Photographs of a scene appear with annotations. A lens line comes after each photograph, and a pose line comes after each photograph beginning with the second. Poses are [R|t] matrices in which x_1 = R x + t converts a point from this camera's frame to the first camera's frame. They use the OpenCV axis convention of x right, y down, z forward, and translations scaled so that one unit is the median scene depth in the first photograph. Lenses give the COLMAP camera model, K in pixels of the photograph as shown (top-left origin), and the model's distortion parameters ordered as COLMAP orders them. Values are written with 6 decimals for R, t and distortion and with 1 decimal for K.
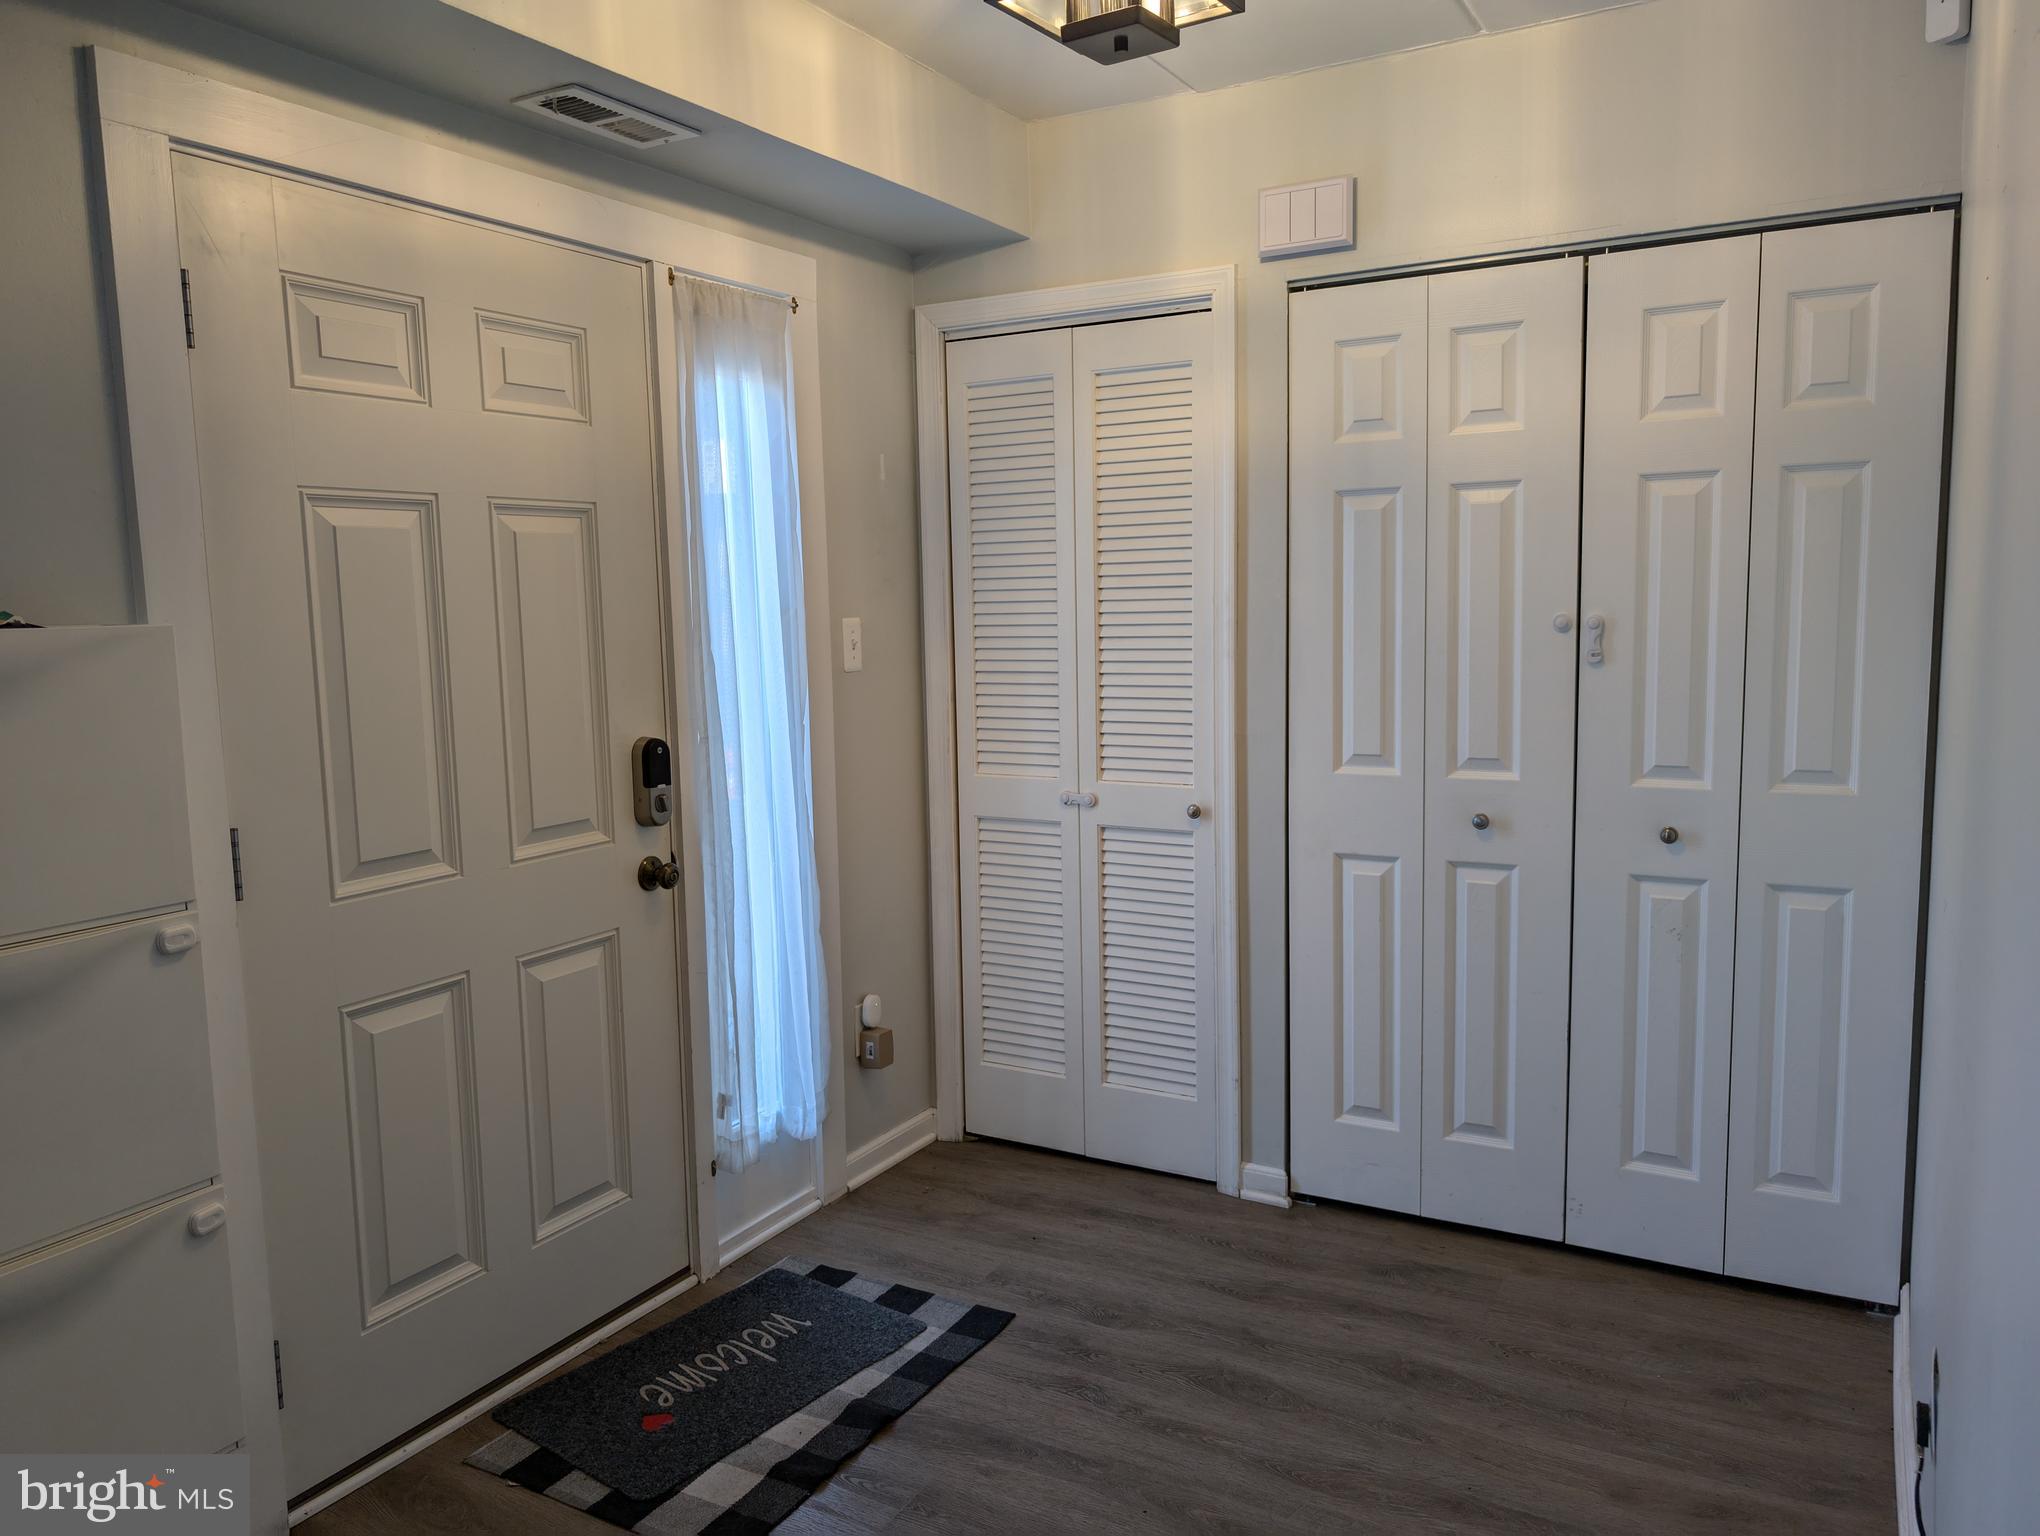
lens RADIAL K [[1471.3, 0, 1027.5], [0, 1471.3, 767.7], [0, 0, 1]] dist [0.018957, -0.020684]
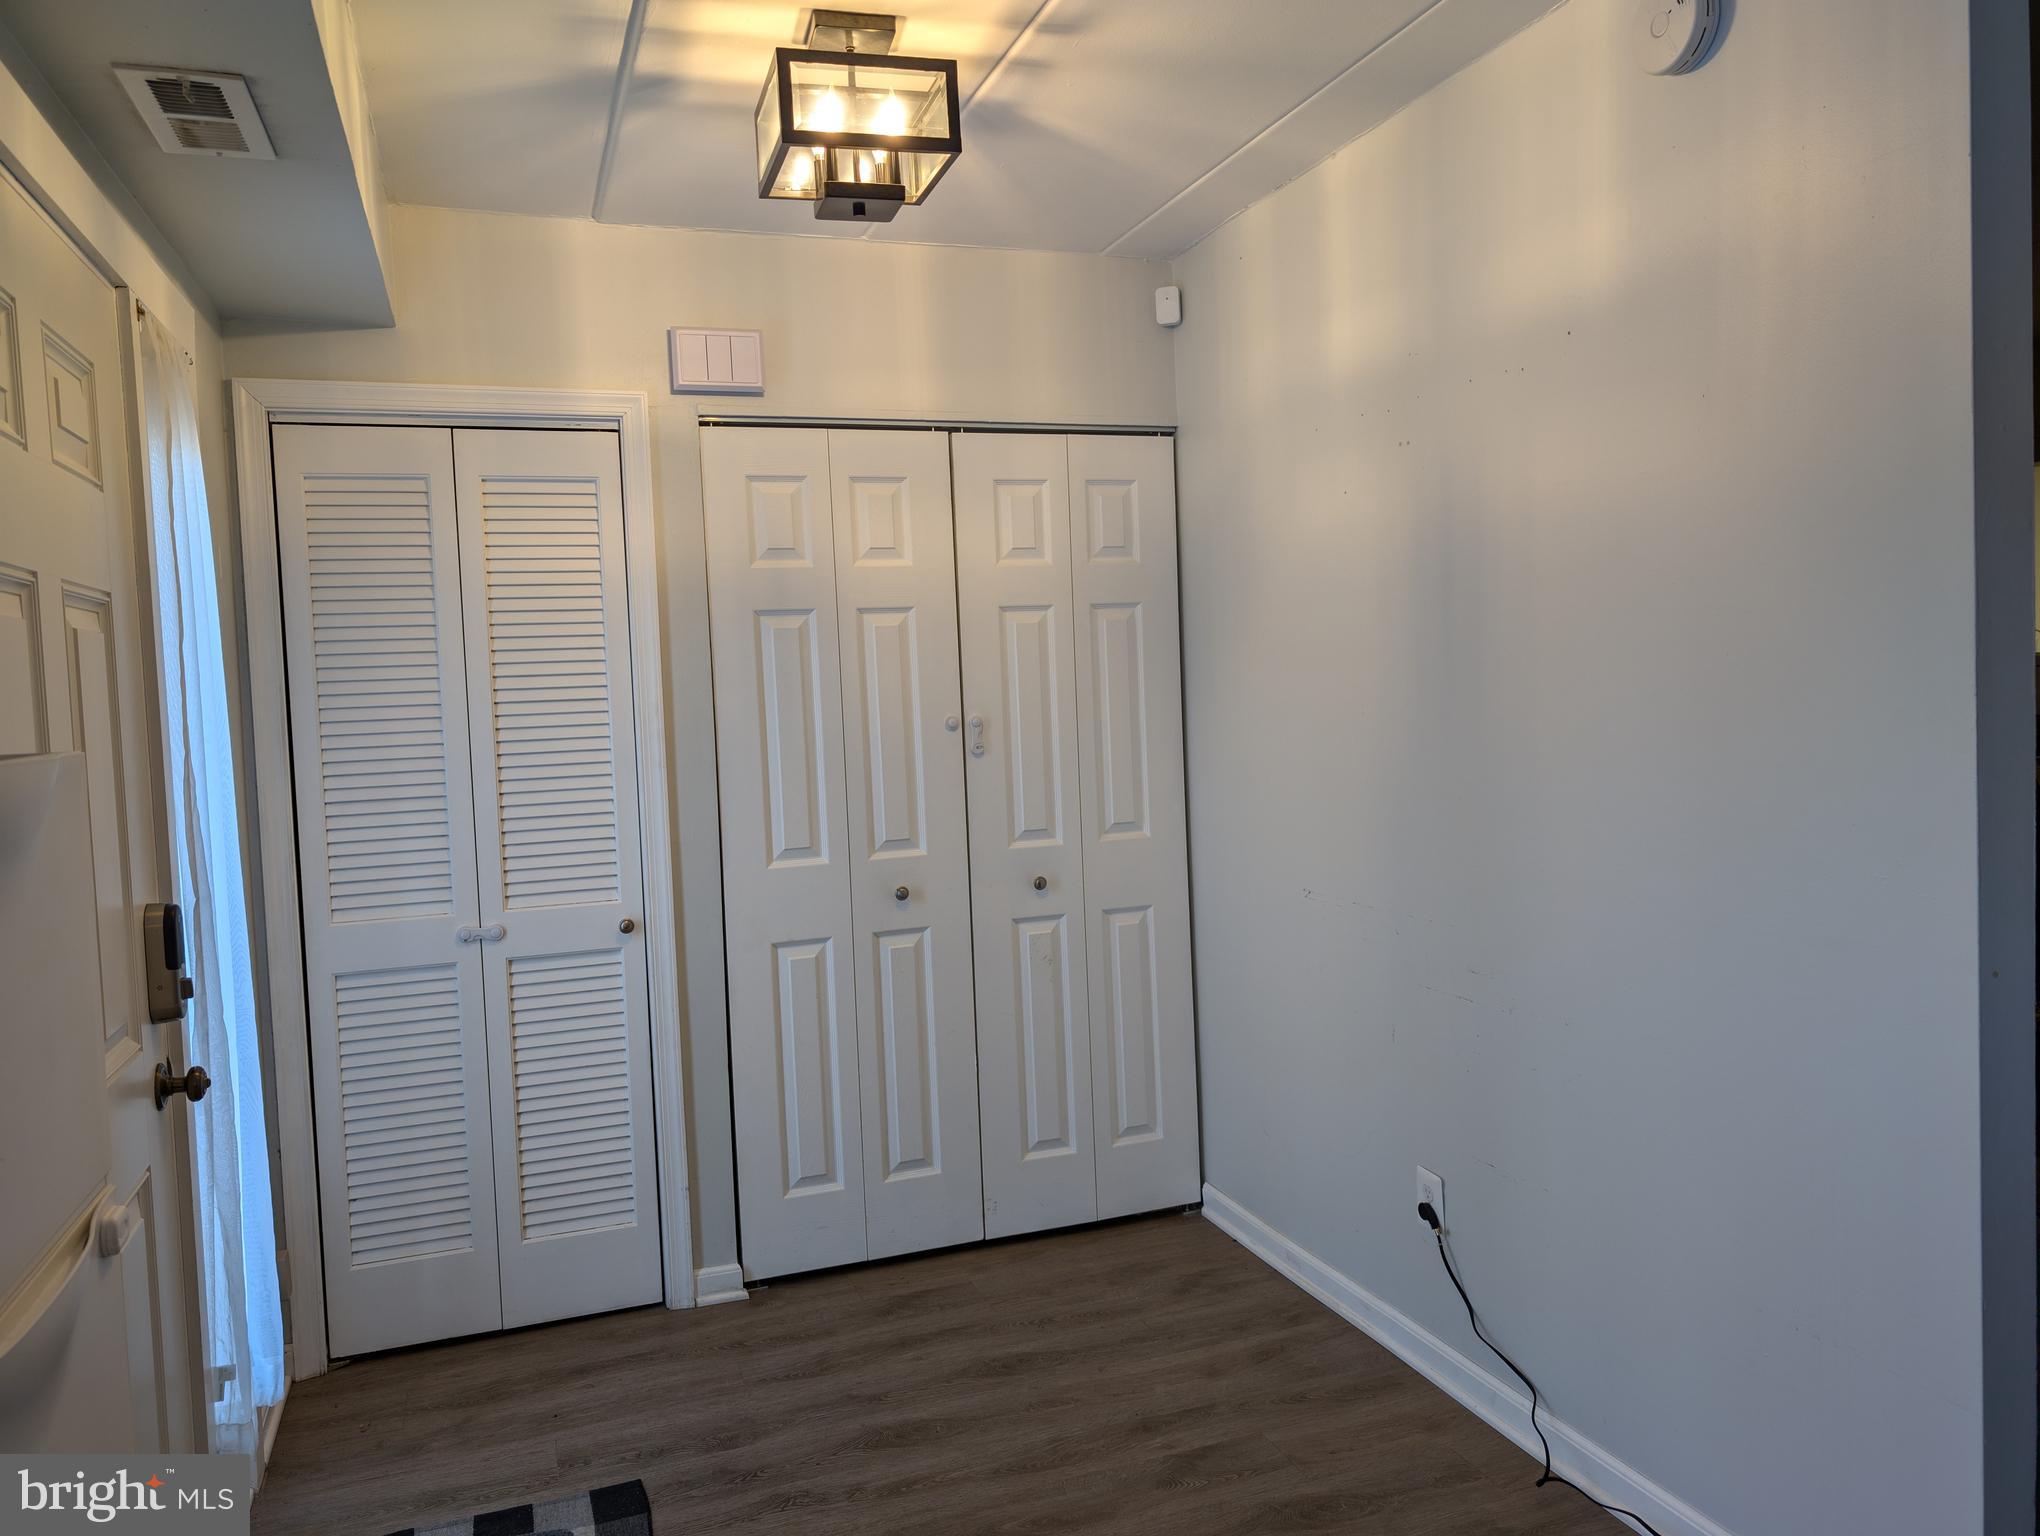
lens RADIAL K [[1471.3, 0, 1028.2], [0, 1471.3, 754.4], [0, 0, 1]] dist [0.018957, -0.020684]
pose [[0.648258, -0.042006, 0.760261, -0.507343], [0.115800, 0.992301, -0.043914, -0.010697], [-0.752563, 0.116506, 0.648132, 0.156774]]
